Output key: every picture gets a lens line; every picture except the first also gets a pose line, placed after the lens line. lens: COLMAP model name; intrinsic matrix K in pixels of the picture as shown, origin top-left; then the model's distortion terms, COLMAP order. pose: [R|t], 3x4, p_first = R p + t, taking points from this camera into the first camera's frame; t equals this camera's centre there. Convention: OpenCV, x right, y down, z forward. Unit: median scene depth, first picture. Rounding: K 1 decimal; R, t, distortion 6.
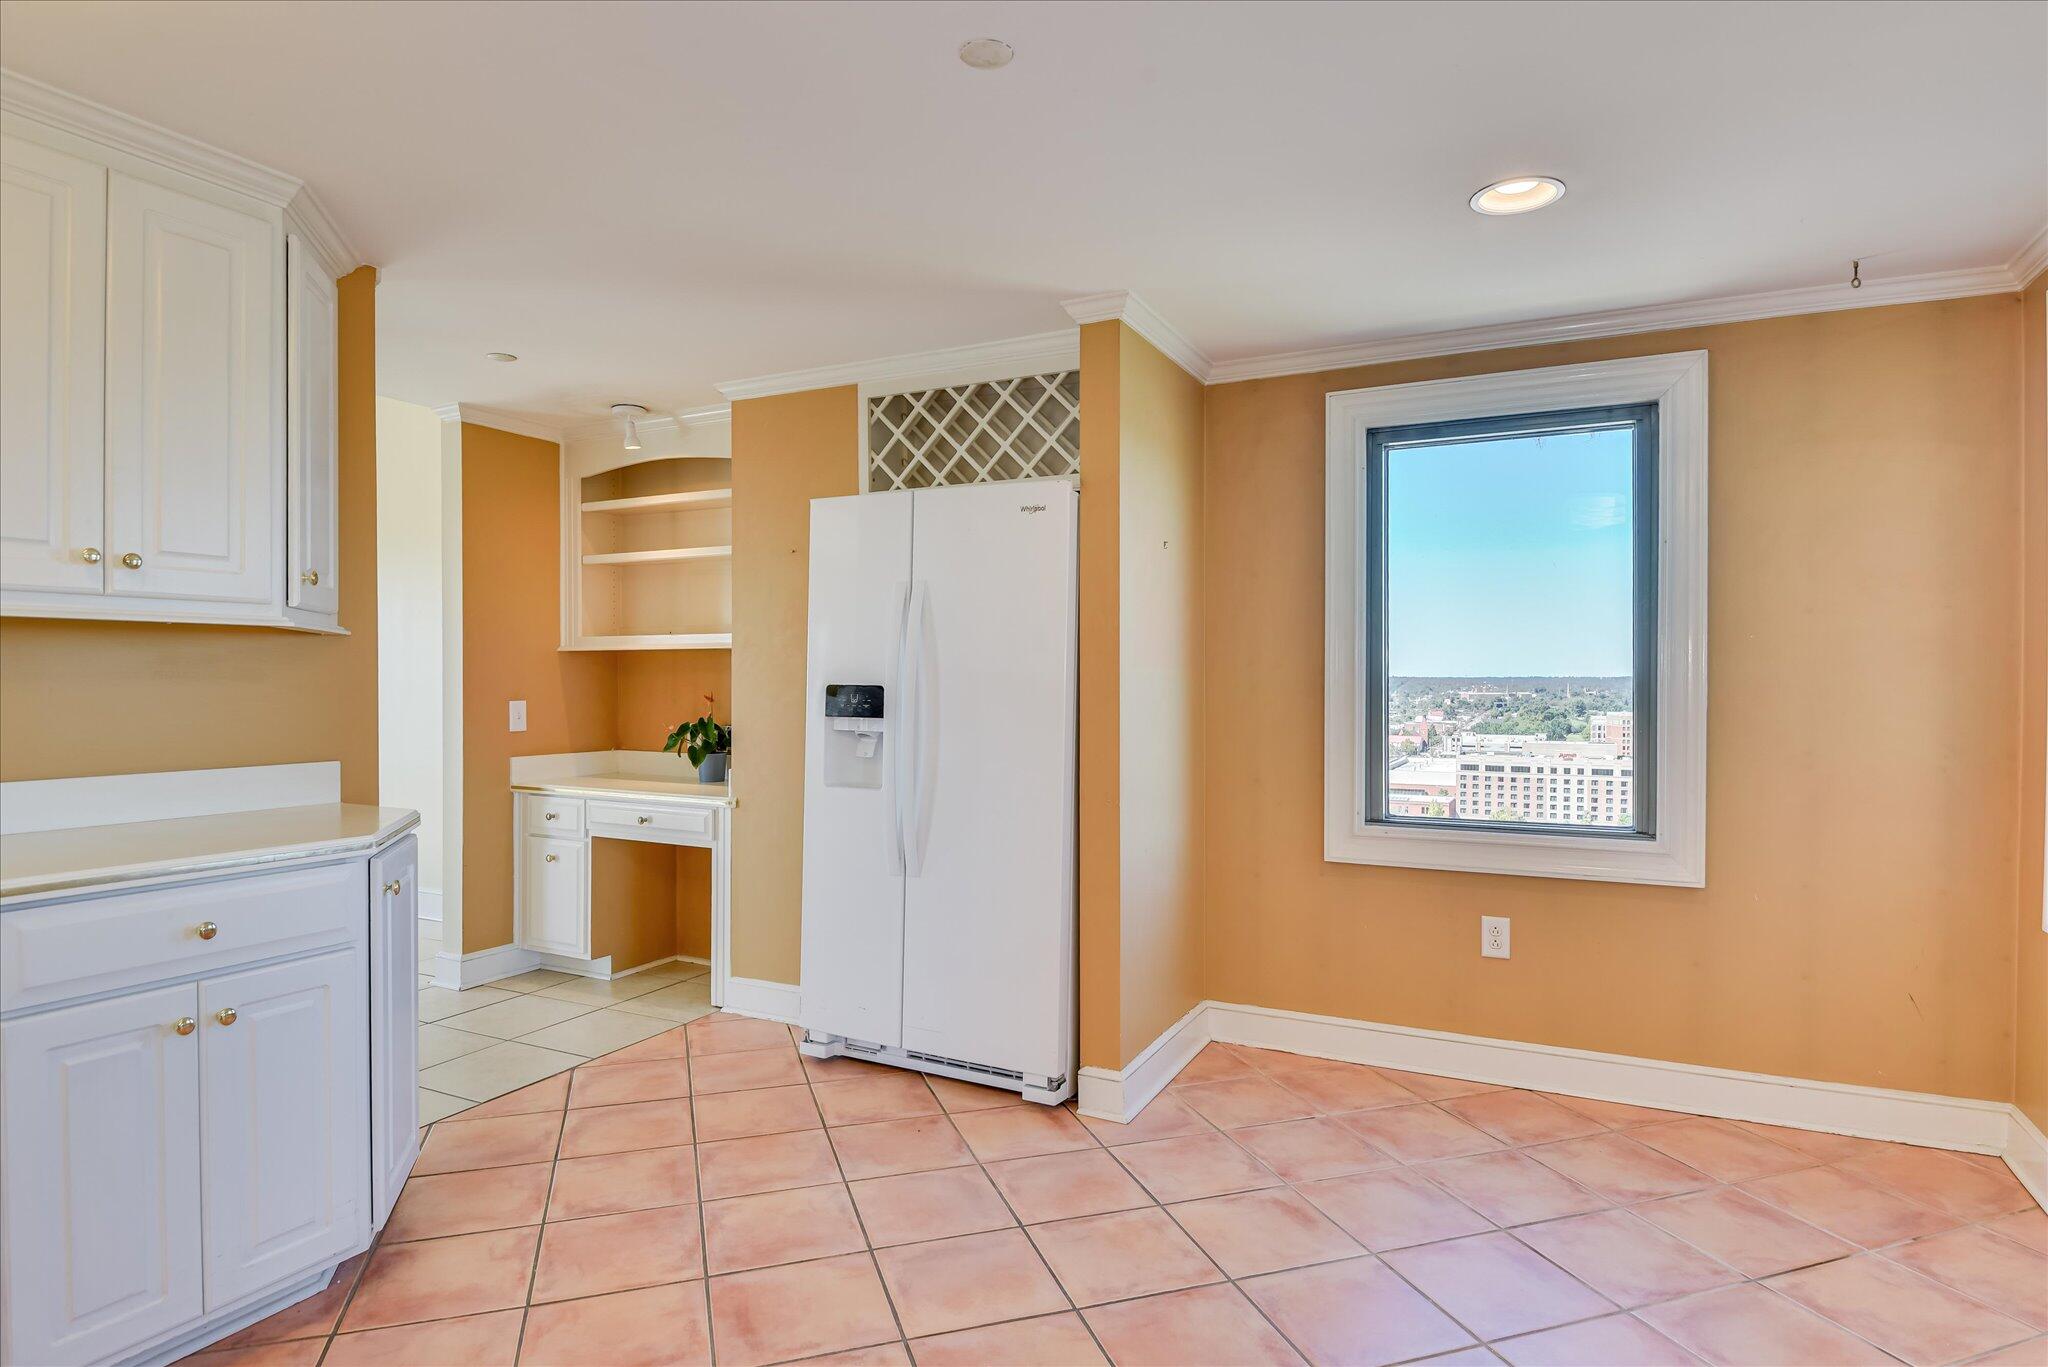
lens RADIAL K [[1129.7, 0, 974.4], [0, 1129.7, 684.1], [0, 0, 1]] dist [-0.011335, -0.003042]
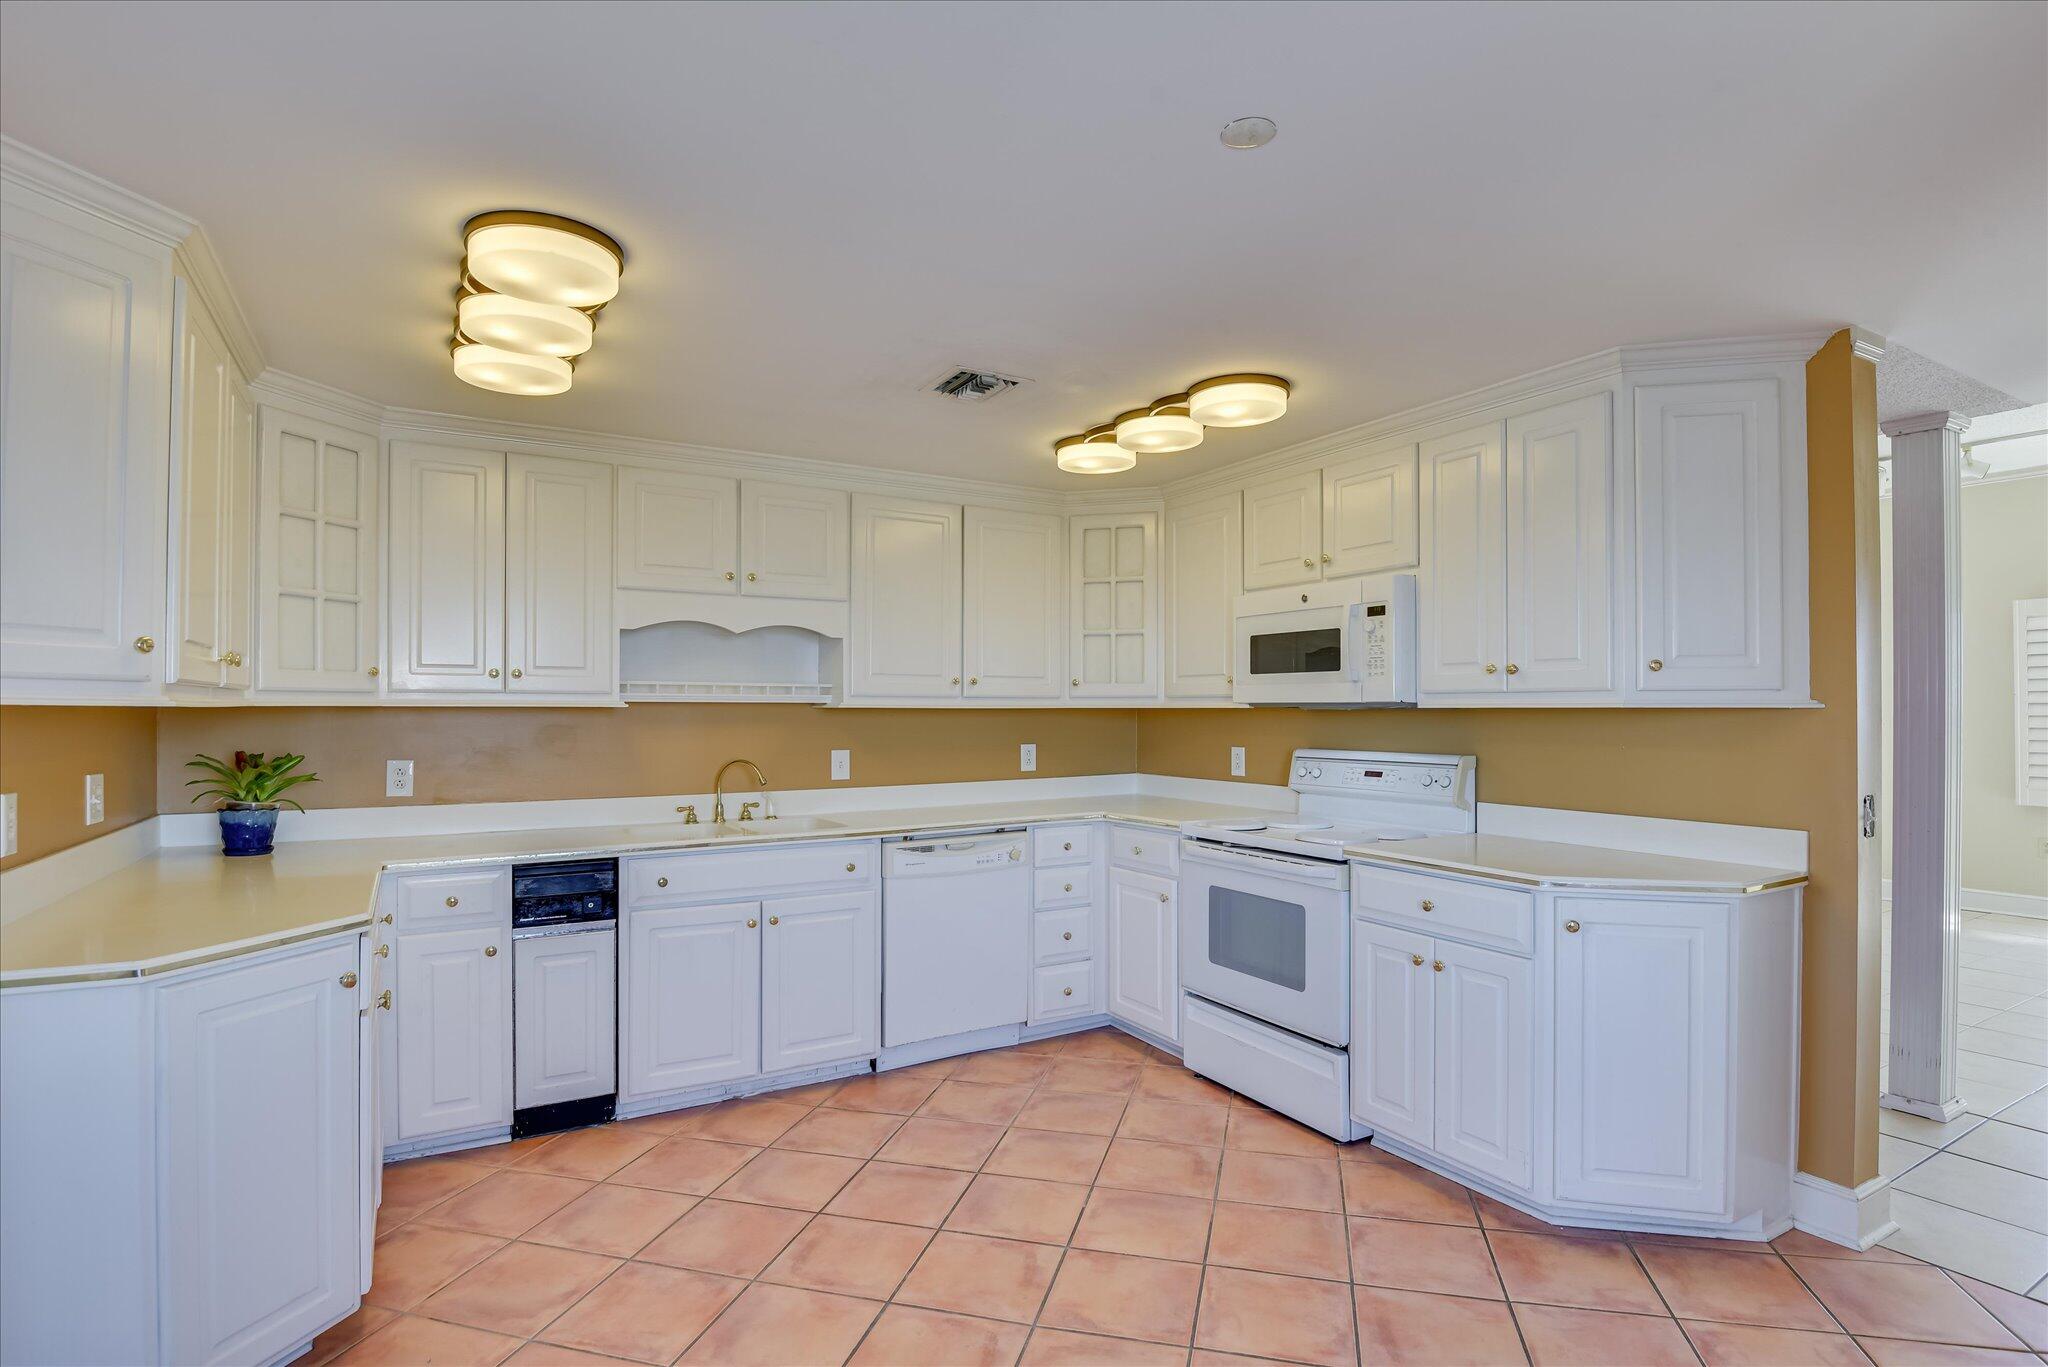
lens RADIAL K [[967.0, 0, 1035.6], [0, 967.0, 695.4], [0, 0, 1]] dist [-0.022321, -0.004850]
pose [[-0.500869, -0.015003, -0.865393, 0.405153], [-0.006669, 0.999887, -0.013475, -0.029715], [0.865497, -0.000978, -0.500913, 0.621481]]
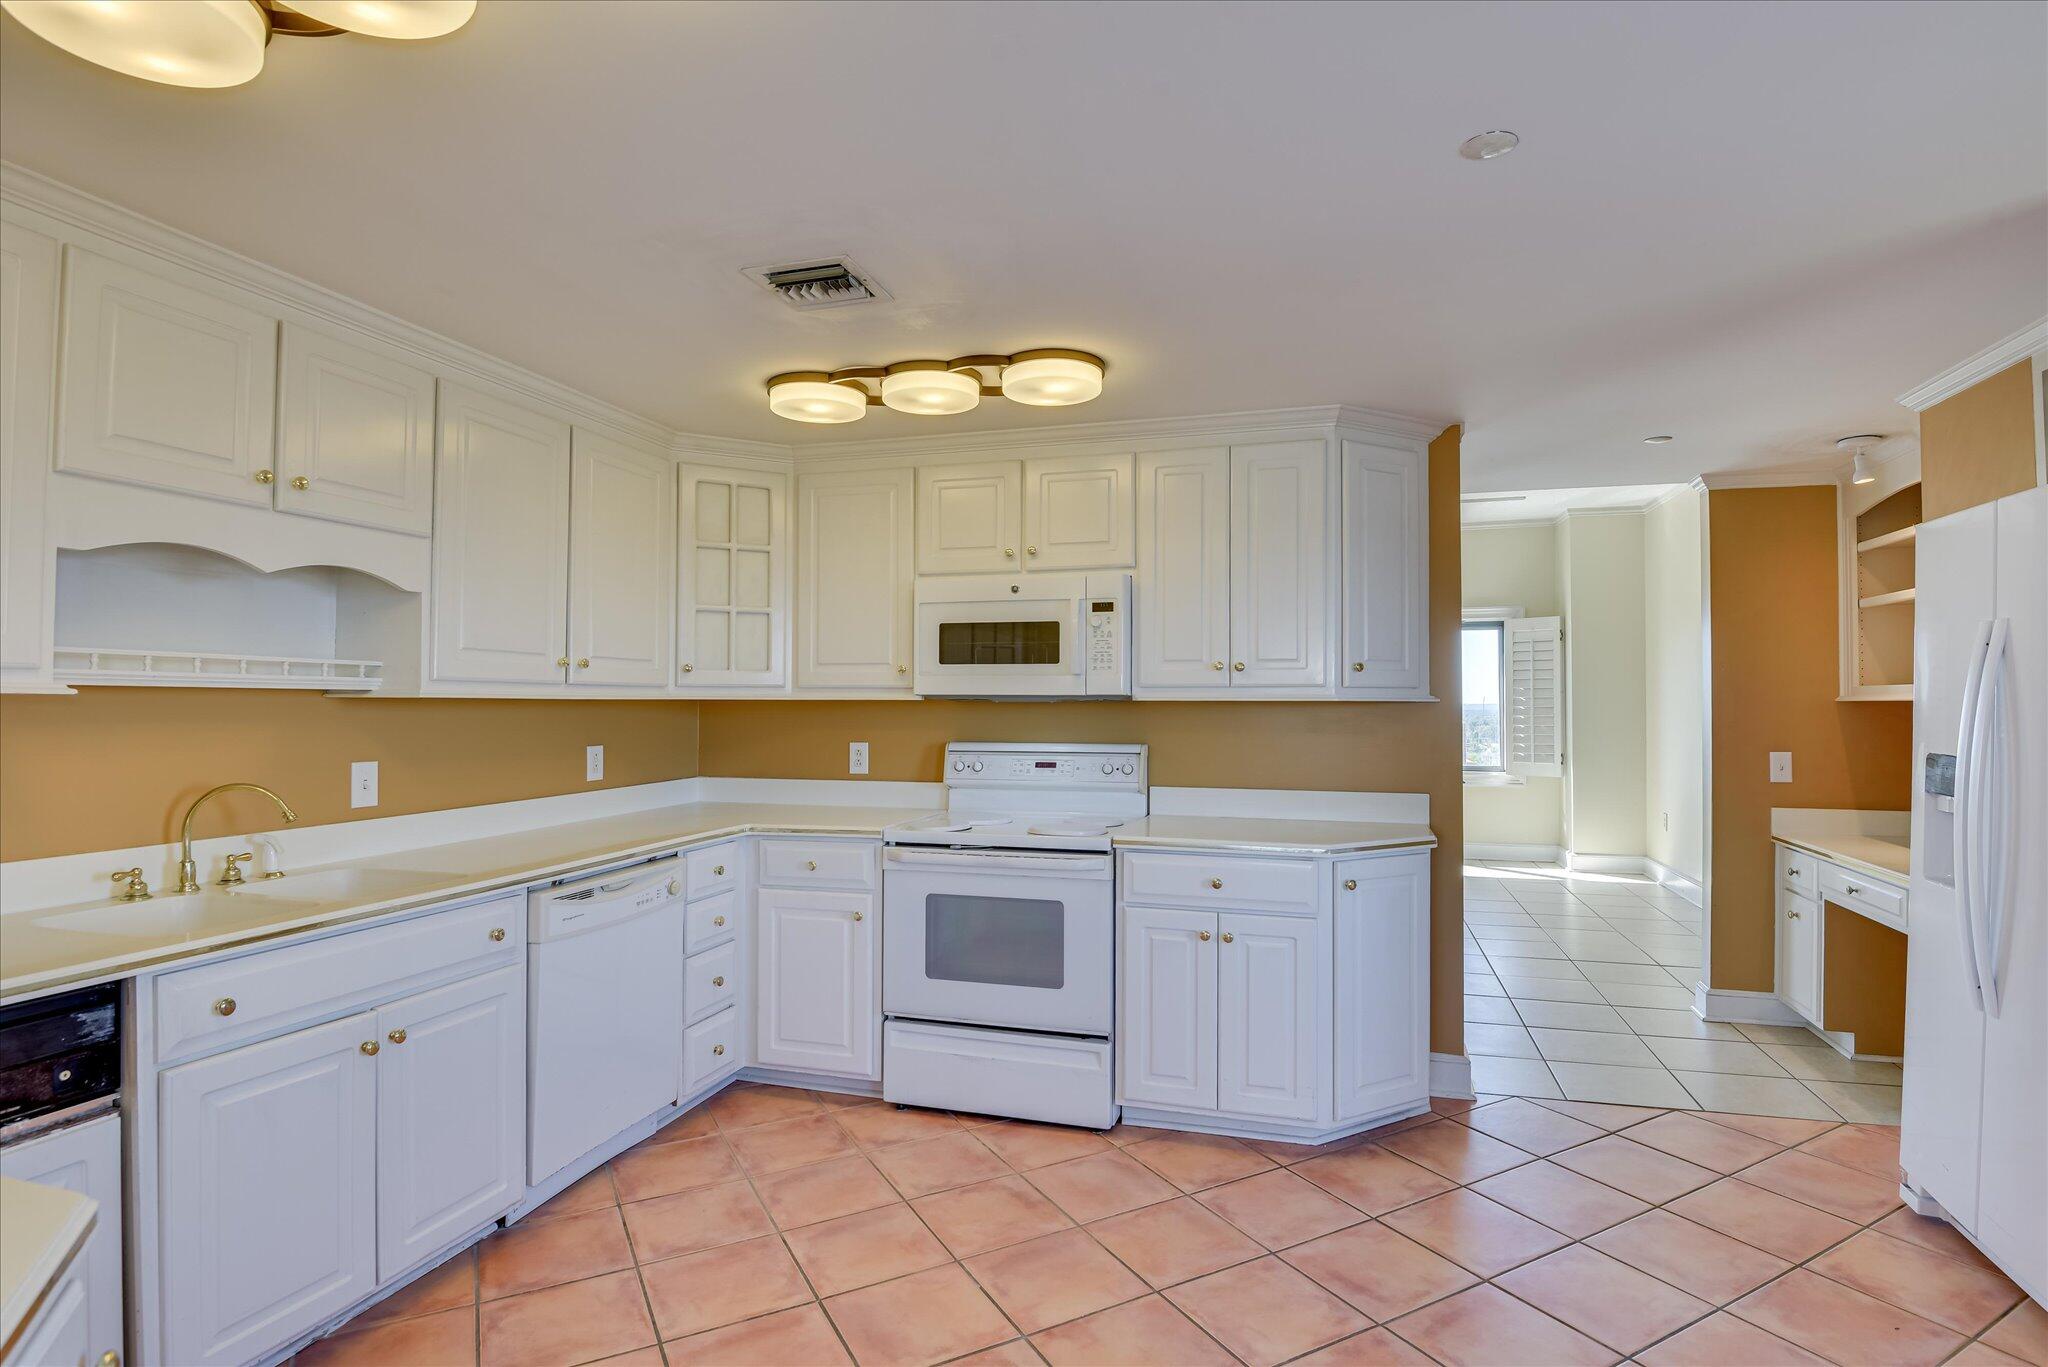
lens RADIAL K [[987.5, 0, 1030.5], [0, 987.5, 680.7], [0, 0, 1]] dist [-0.015012, -0.009426]
pose [[0.202241, -0.024581, -0.979027, 0.386080], [-0.007195, 0.999621, -0.026584, -0.025717], [0.979309, 0.012421, 0.201988, 0.212369]]
